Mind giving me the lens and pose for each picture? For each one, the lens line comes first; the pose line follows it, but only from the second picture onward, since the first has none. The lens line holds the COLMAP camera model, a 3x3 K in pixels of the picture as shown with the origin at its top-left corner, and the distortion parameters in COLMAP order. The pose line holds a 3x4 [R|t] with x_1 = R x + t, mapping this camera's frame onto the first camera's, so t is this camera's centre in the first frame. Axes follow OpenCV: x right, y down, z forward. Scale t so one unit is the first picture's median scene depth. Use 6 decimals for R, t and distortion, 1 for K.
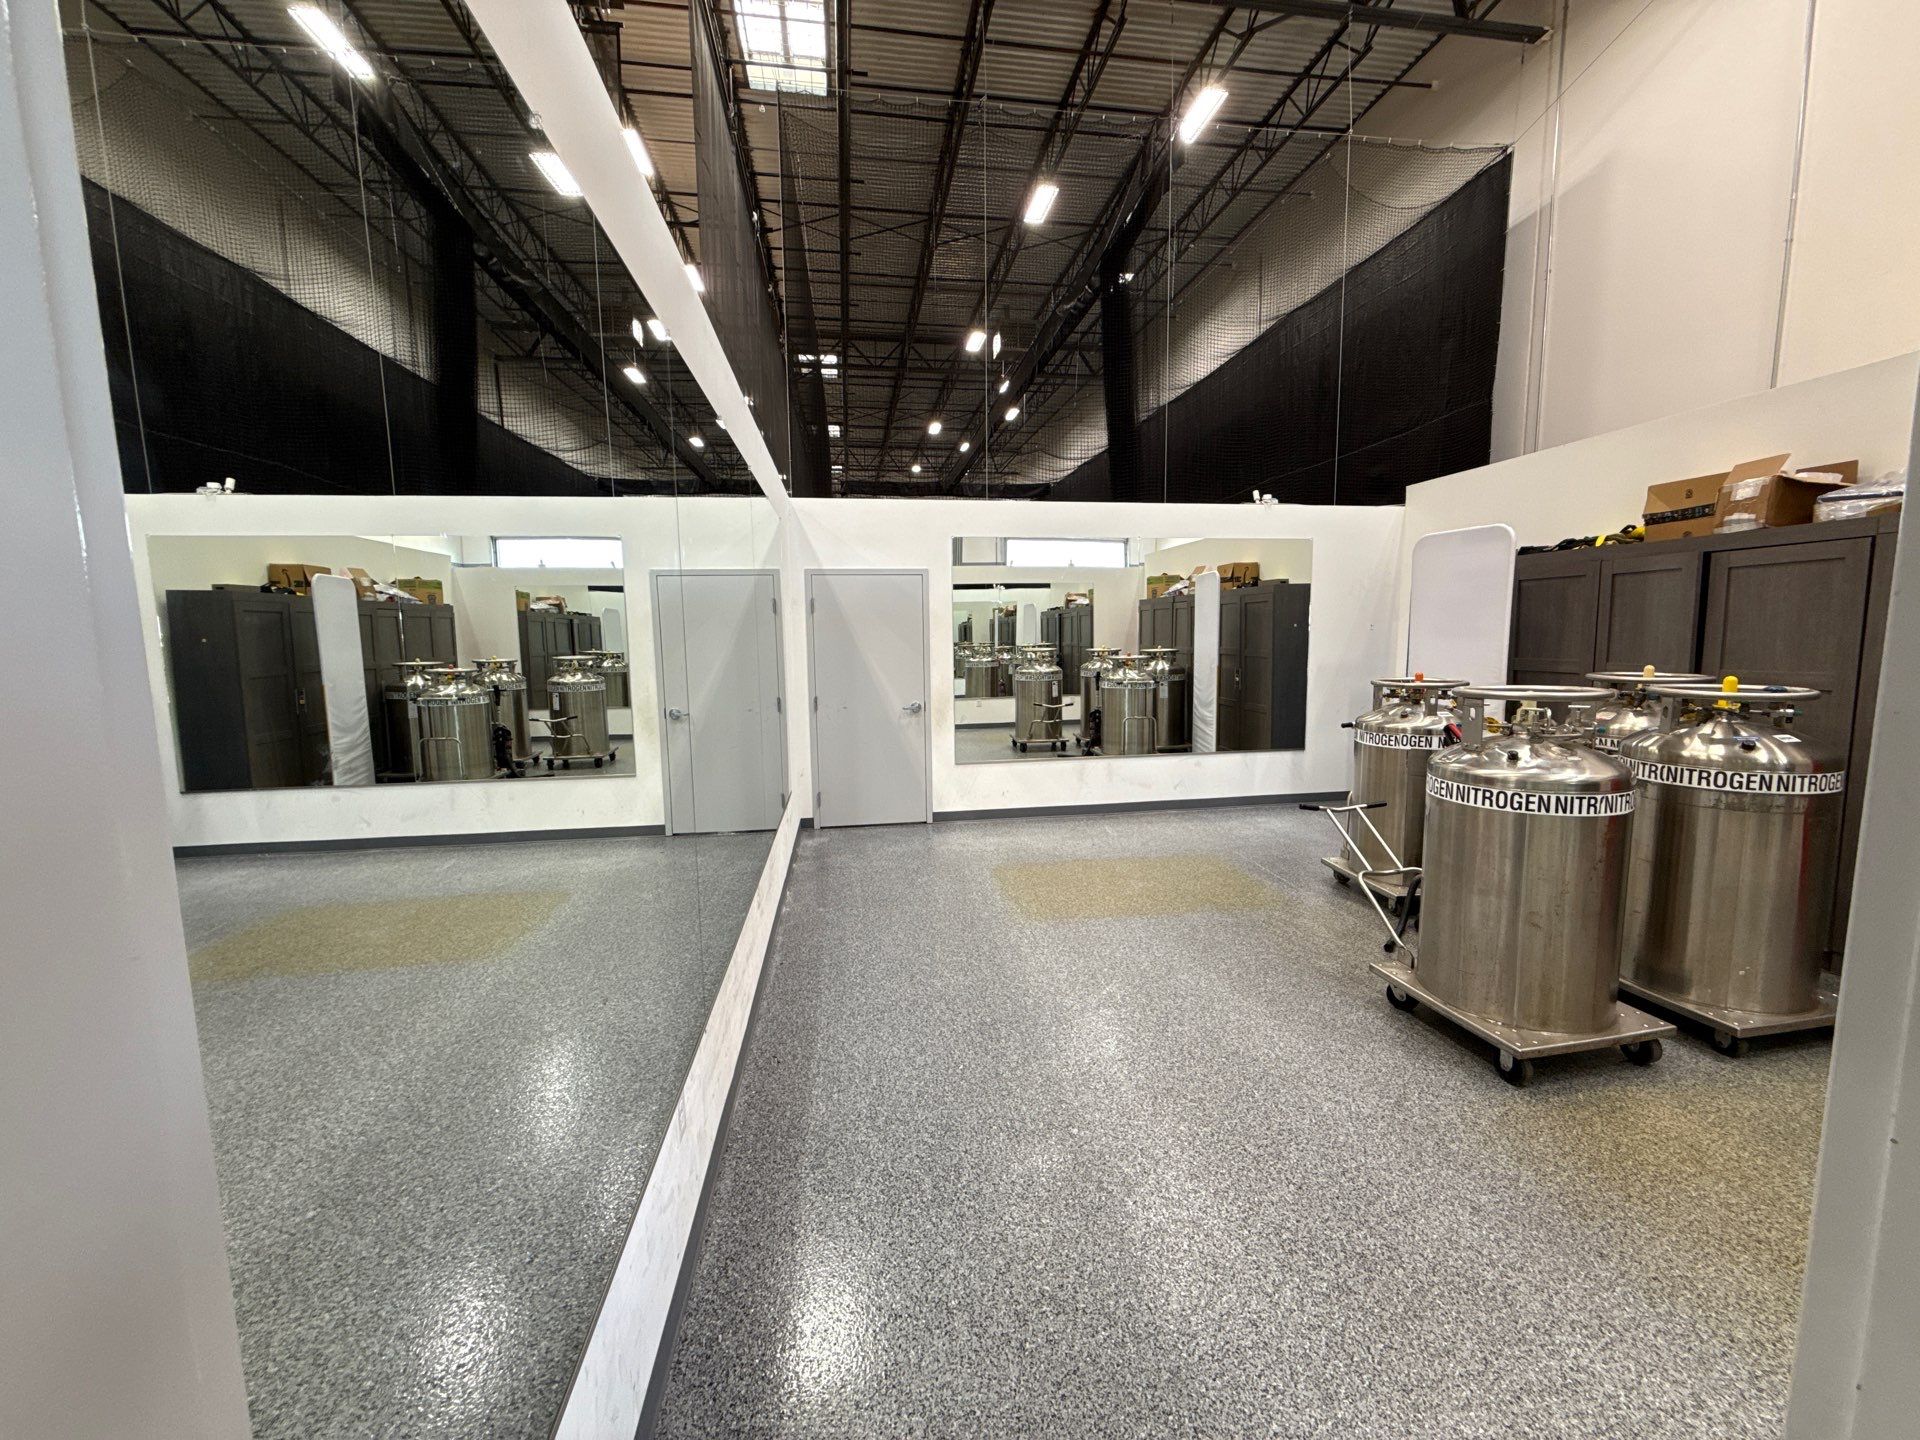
lens RADIAL K [[758.7, 0, 963.6], [0, 758.7, 718.6], [0, 0, 1]] dist [-0.000695, 0.000082]
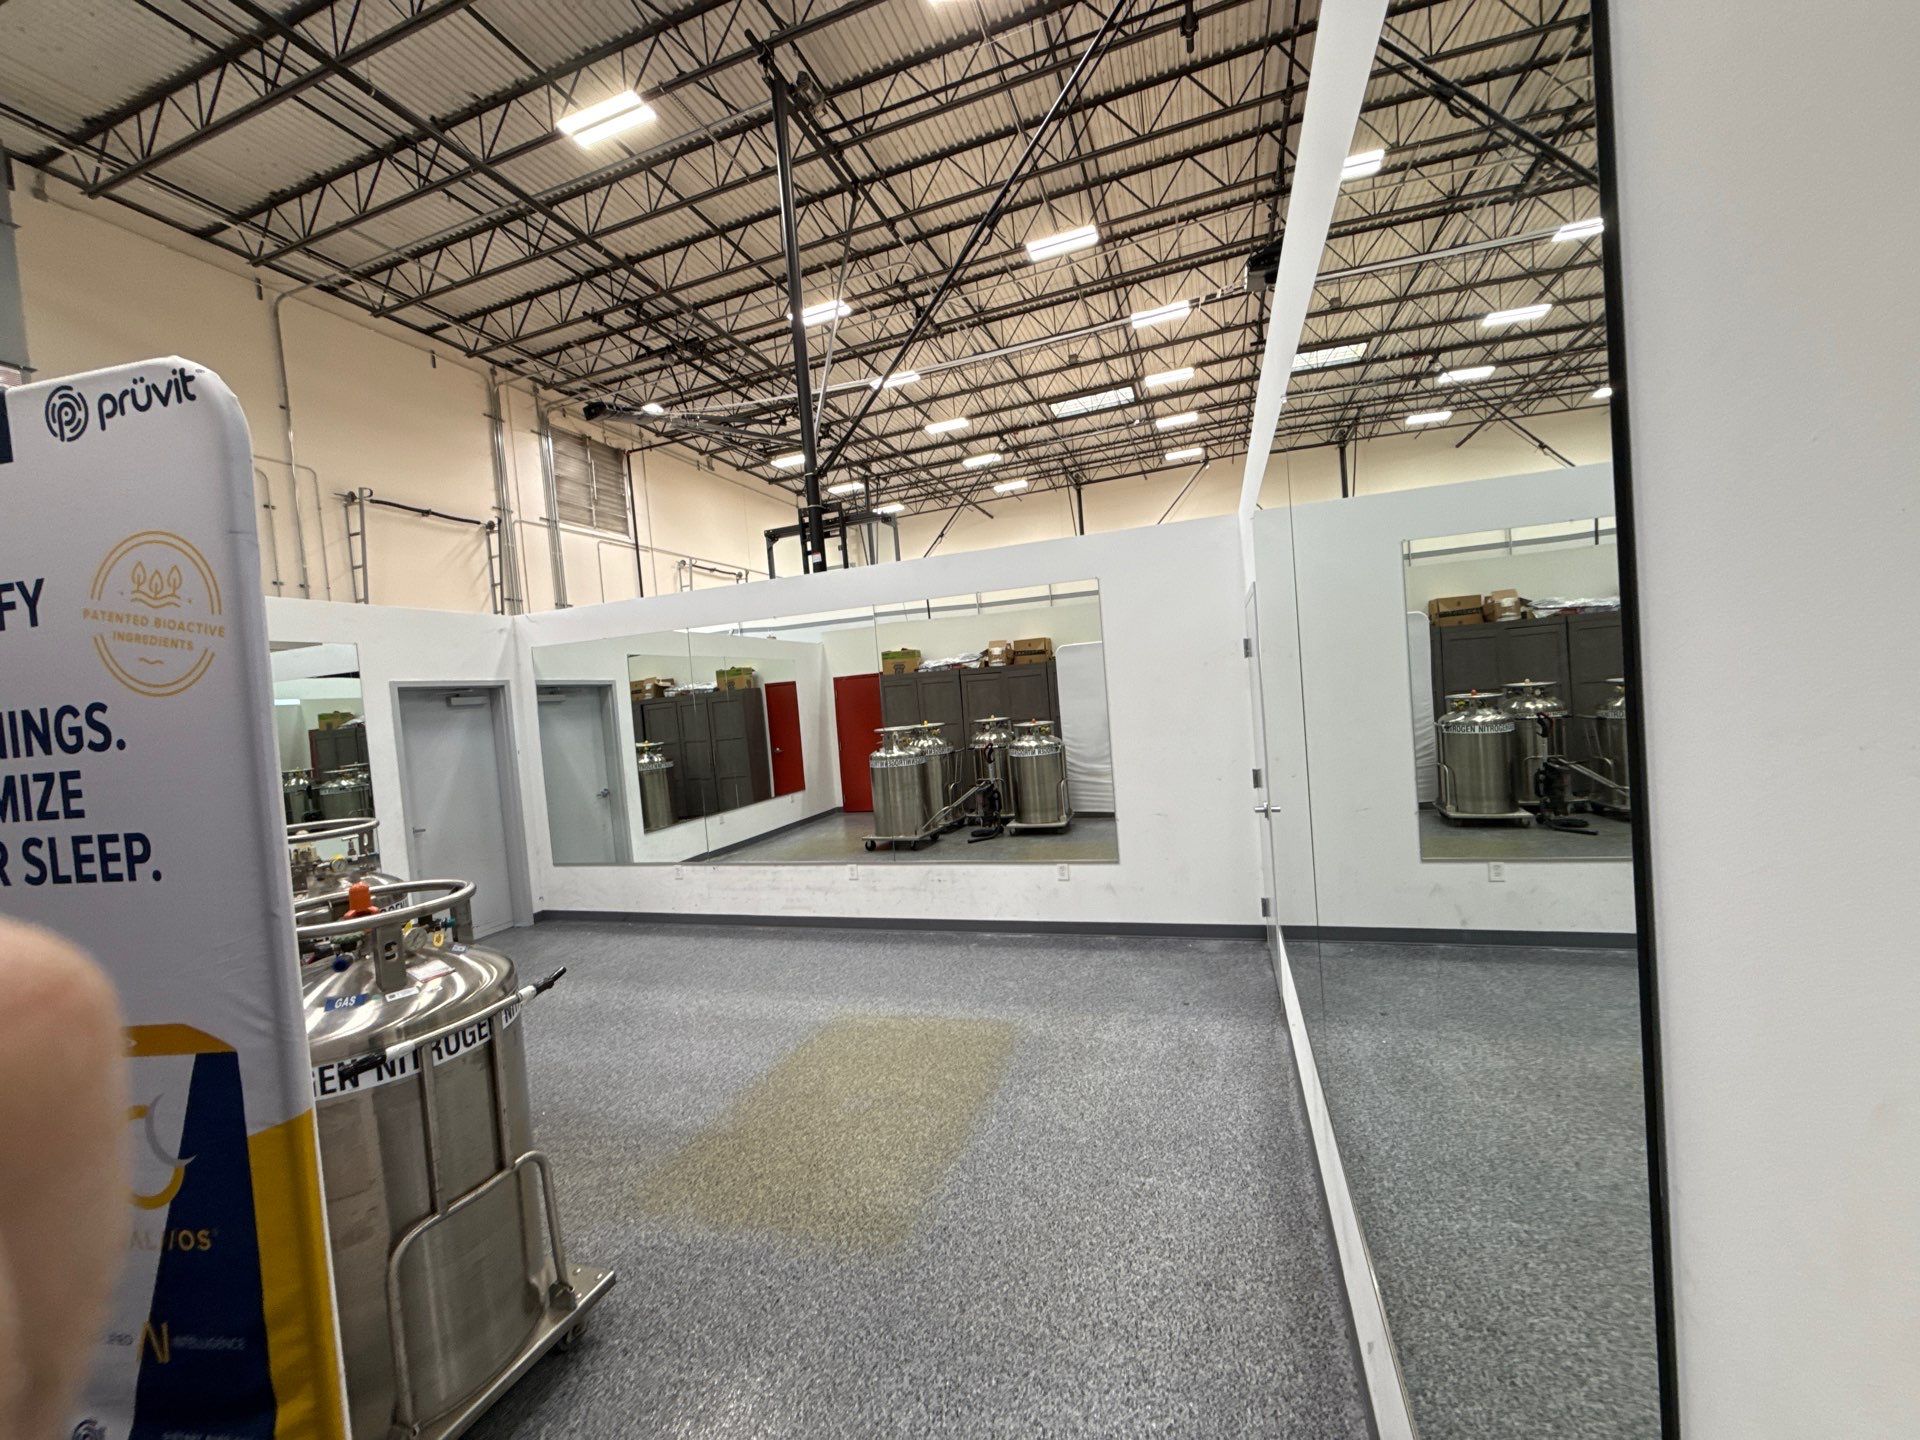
lens RADIAL K [[761.5, 0, 966.7], [0, 761.5, 718.8], [0, 0, 1]] dist [-0.002981, 0.000389]
pose [[-0.450719, 0.078600, -0.889199, 0.487032], [-0.015780, 0.995259, 0.095974, -0.119007], [0.892526, 0.057288, -0.447342, 0.888201]]
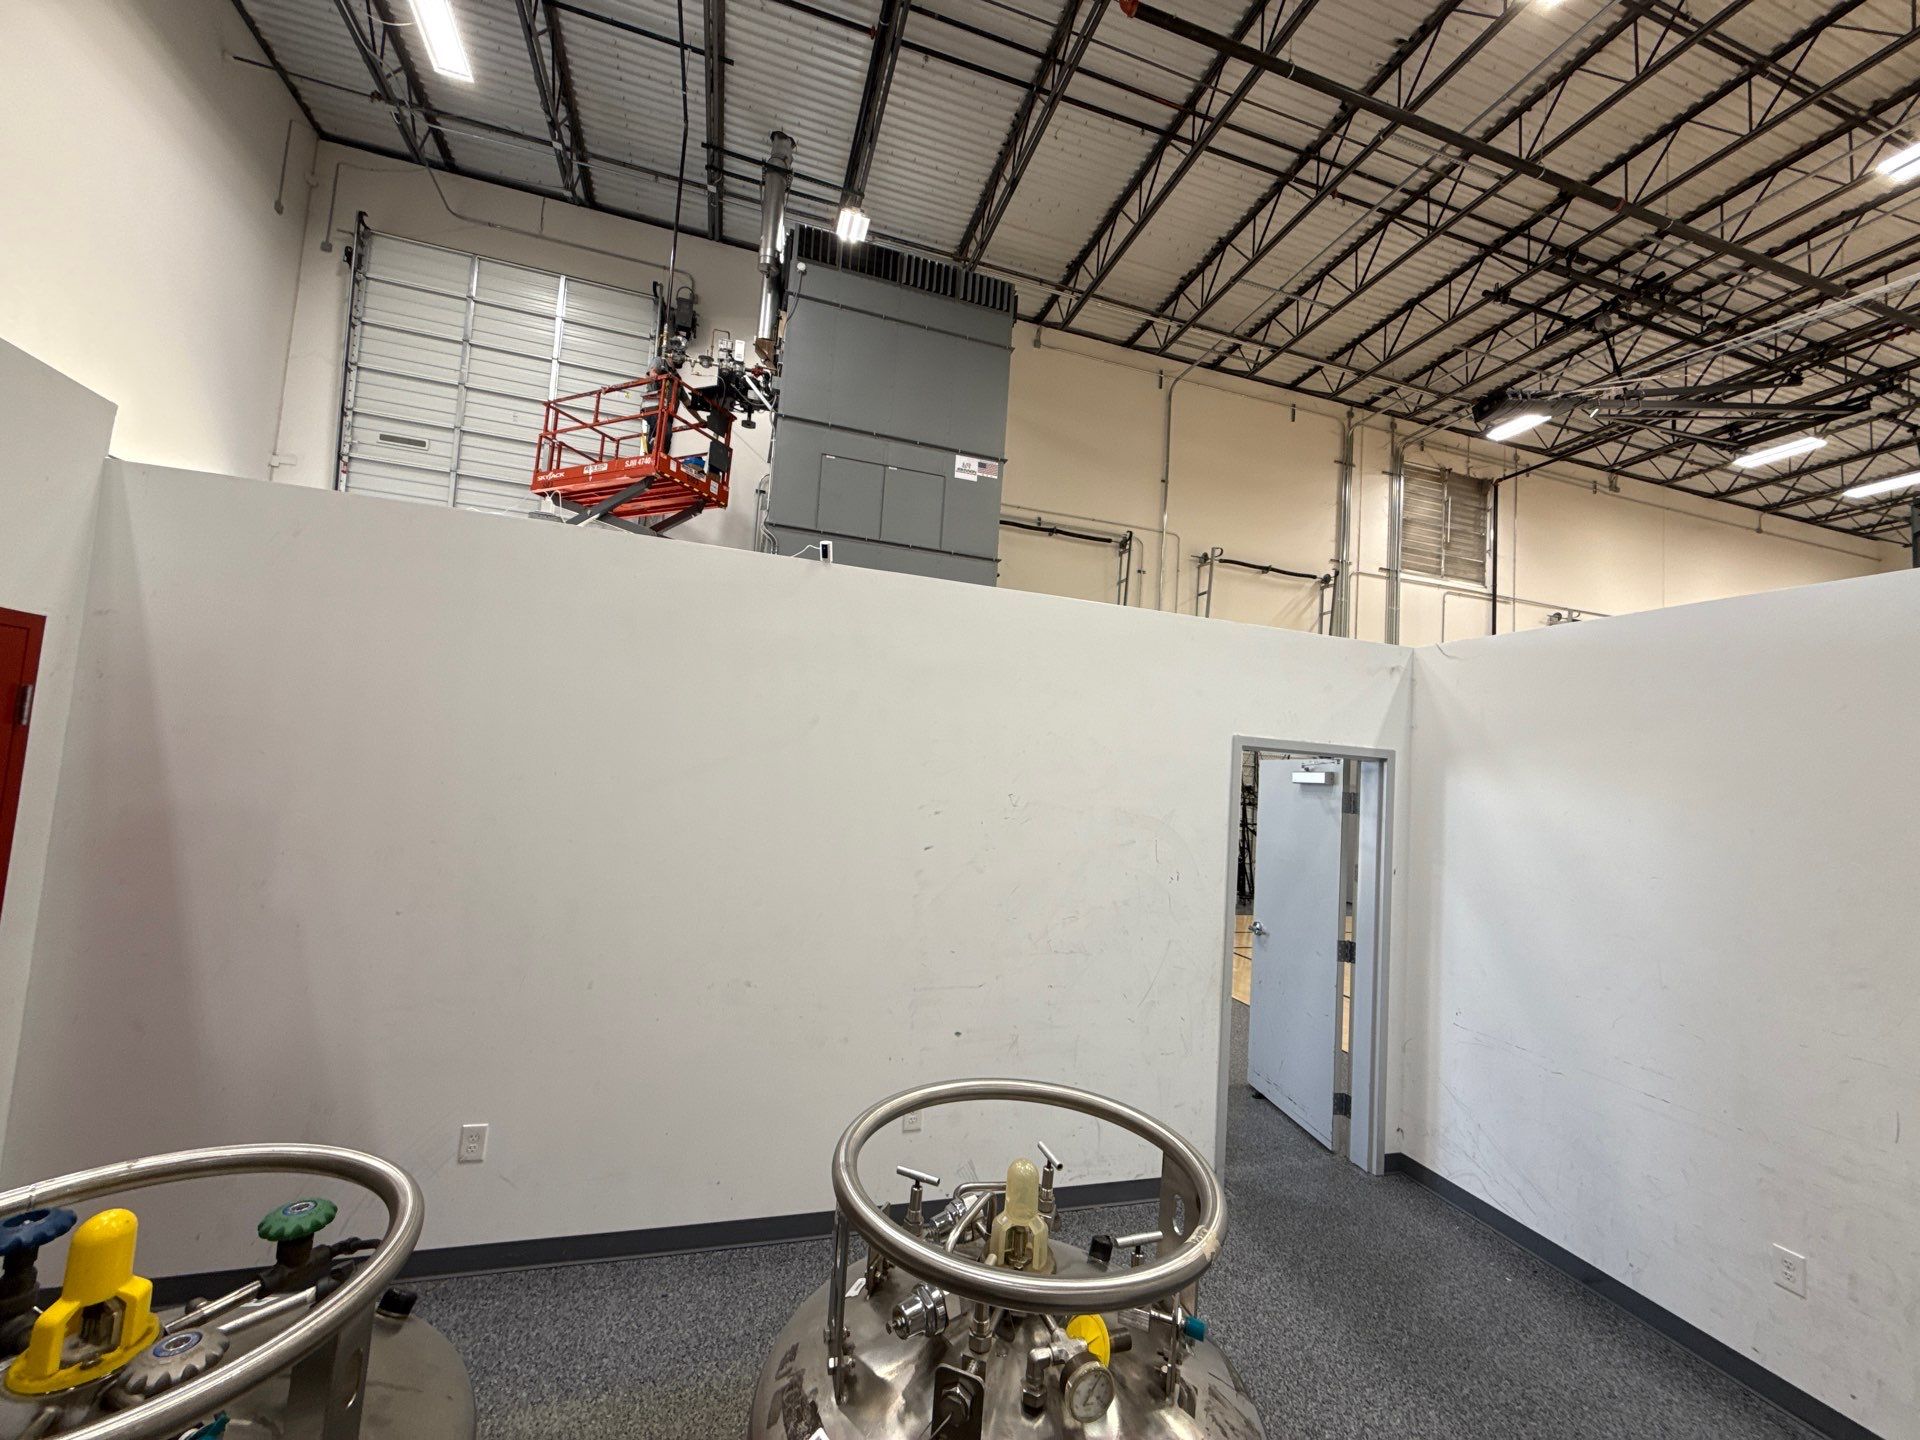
lens RADIAL K [[758.7, 0, 963.6], [0, 758.7, 718.6], [0, 0, 1]] dist [-0.000695, 0.000082]
pose [[-0.987210, -0.065585, -0.145311, 0.321472], [-0.072703, 0.996373, 0.044218, -0.095132], [0.141884, 0.054217, -0.988397, 0.509608]]
